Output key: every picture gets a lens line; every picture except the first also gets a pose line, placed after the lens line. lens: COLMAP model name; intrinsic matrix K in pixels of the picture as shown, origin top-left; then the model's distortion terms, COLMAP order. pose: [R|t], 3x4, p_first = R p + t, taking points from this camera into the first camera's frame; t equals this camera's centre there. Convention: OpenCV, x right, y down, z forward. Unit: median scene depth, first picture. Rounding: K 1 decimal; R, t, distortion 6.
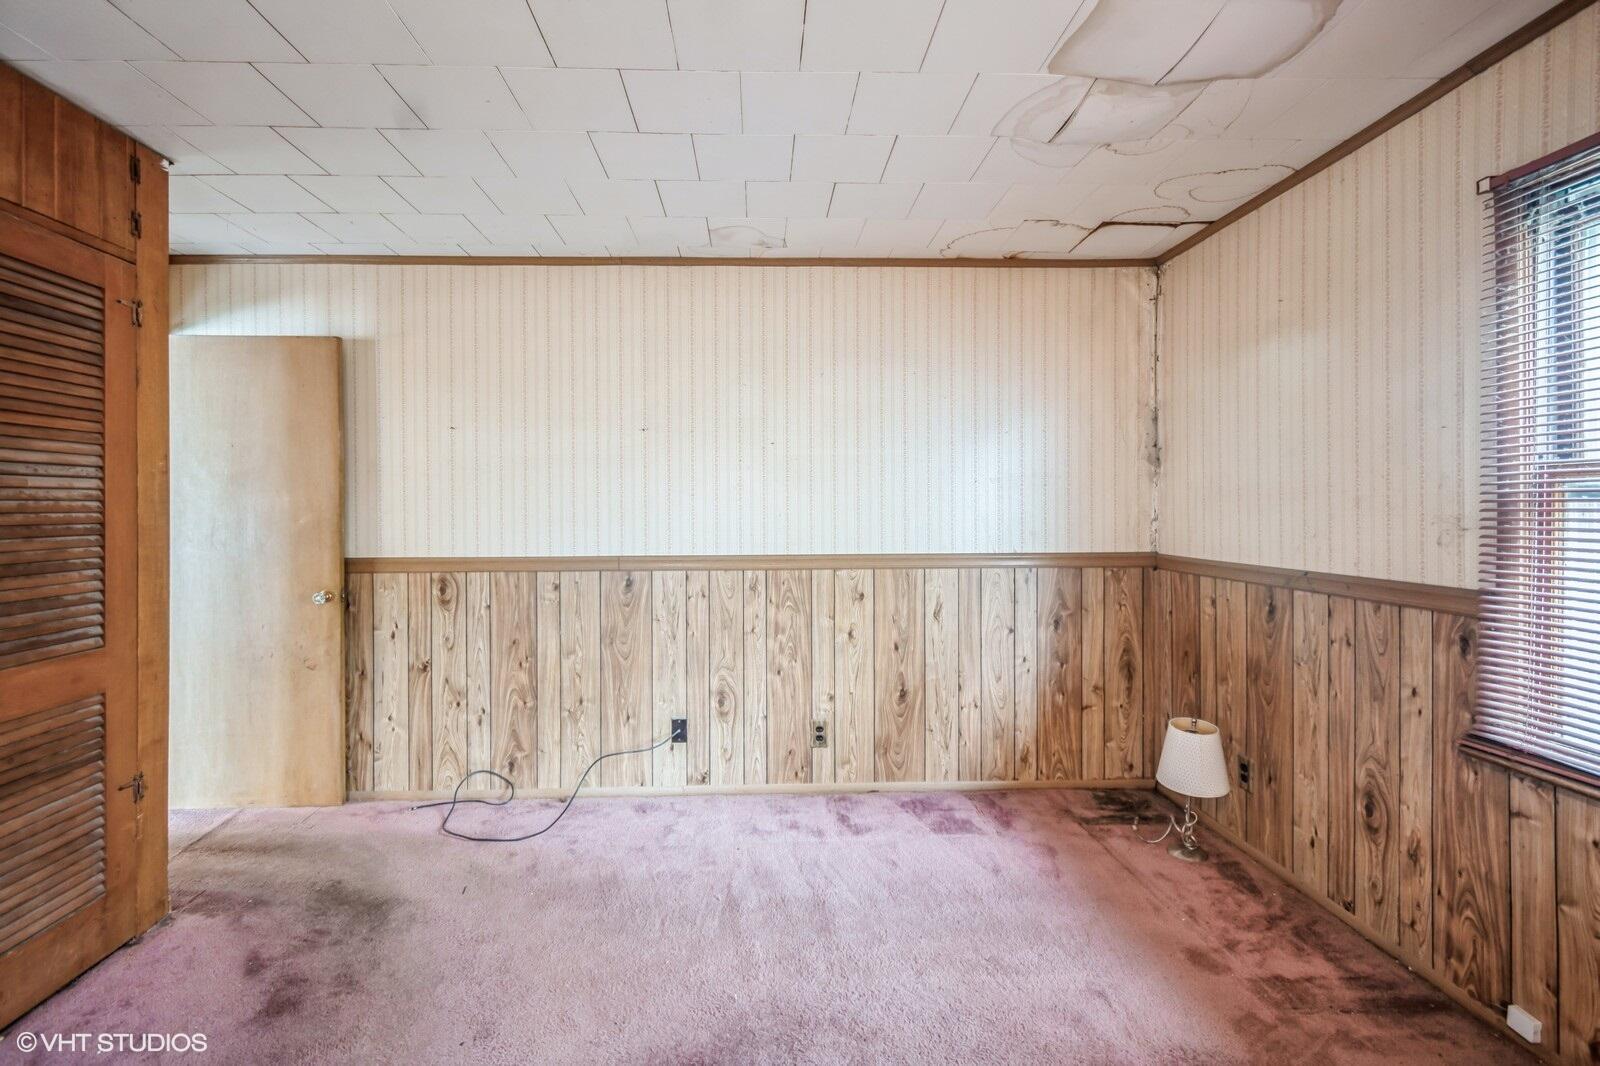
lens RADIAL K [[724.0, 0, 782.9], [0, 724.0, 510.9], [0, 0, 1]] dist [0.003936, -0.000211]
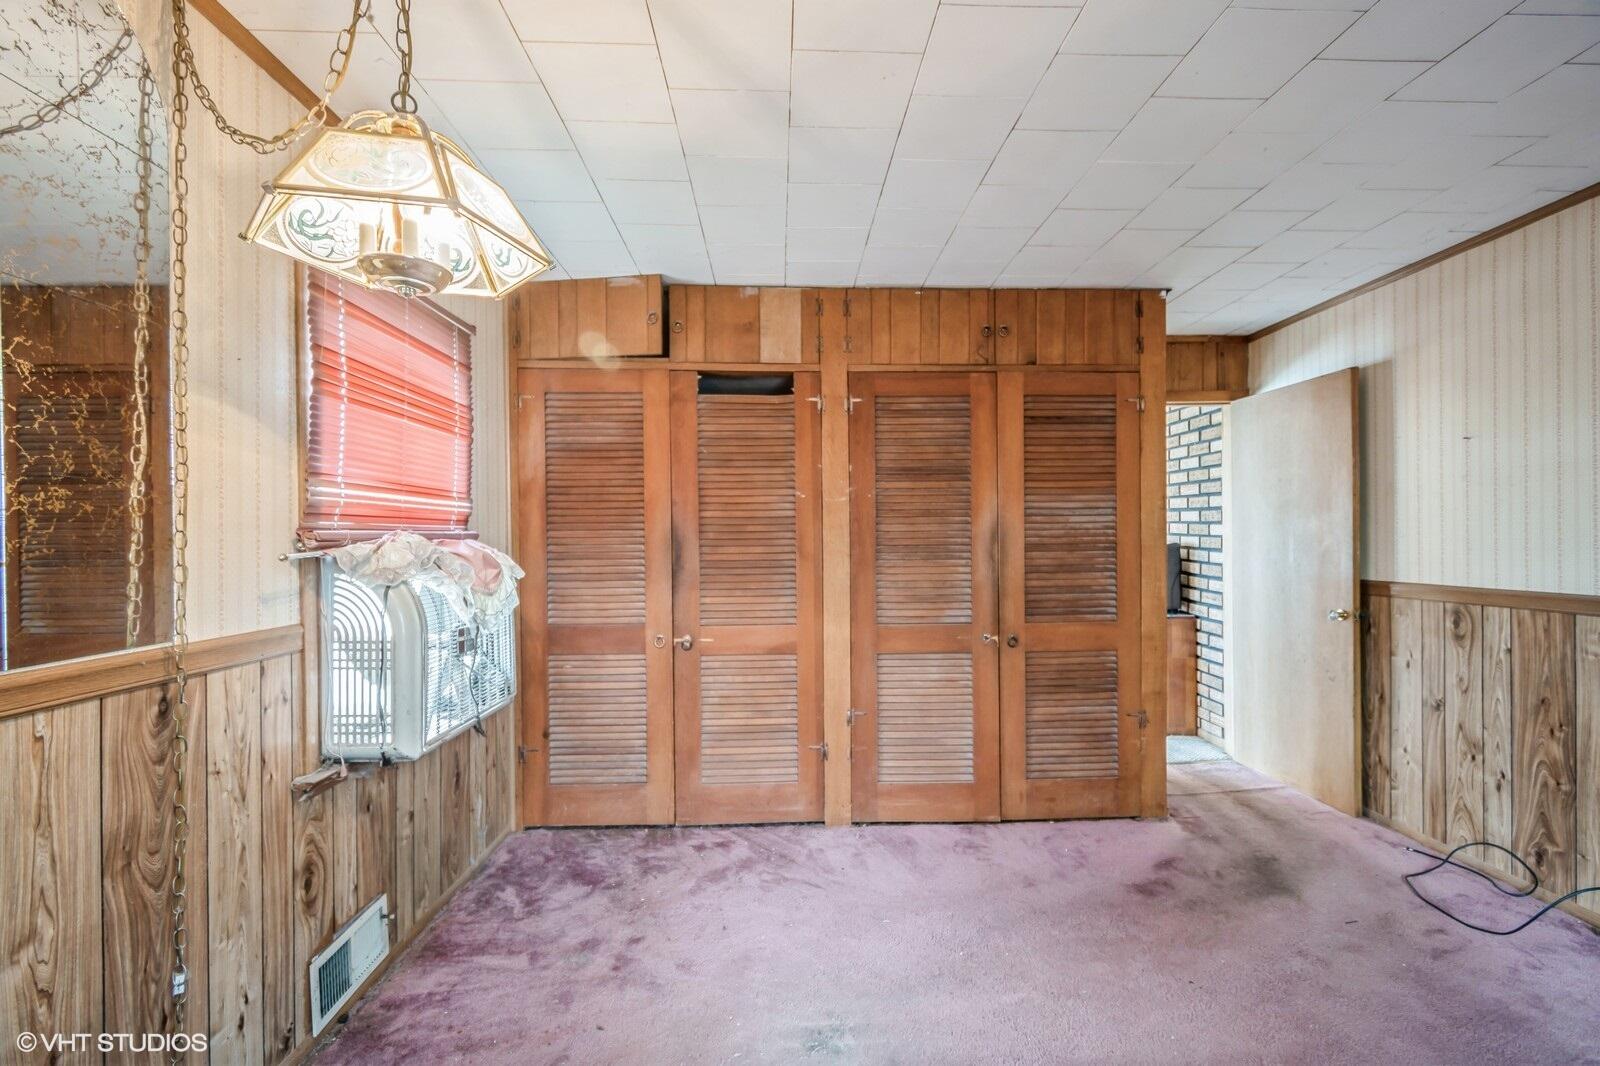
lens RADIAL K [[724.0, 0, 802.1], [0, 724.0, 536.6], [0, 0, 1]] dist [0.003936, -0.000211]
pose [[0.002039, -0.000261, -0.999998, 0.418799], [0.005045, 0.999987, -0.000250, -0.000272], [0.999985, -0.005045, 0.002040, 0.201549]]
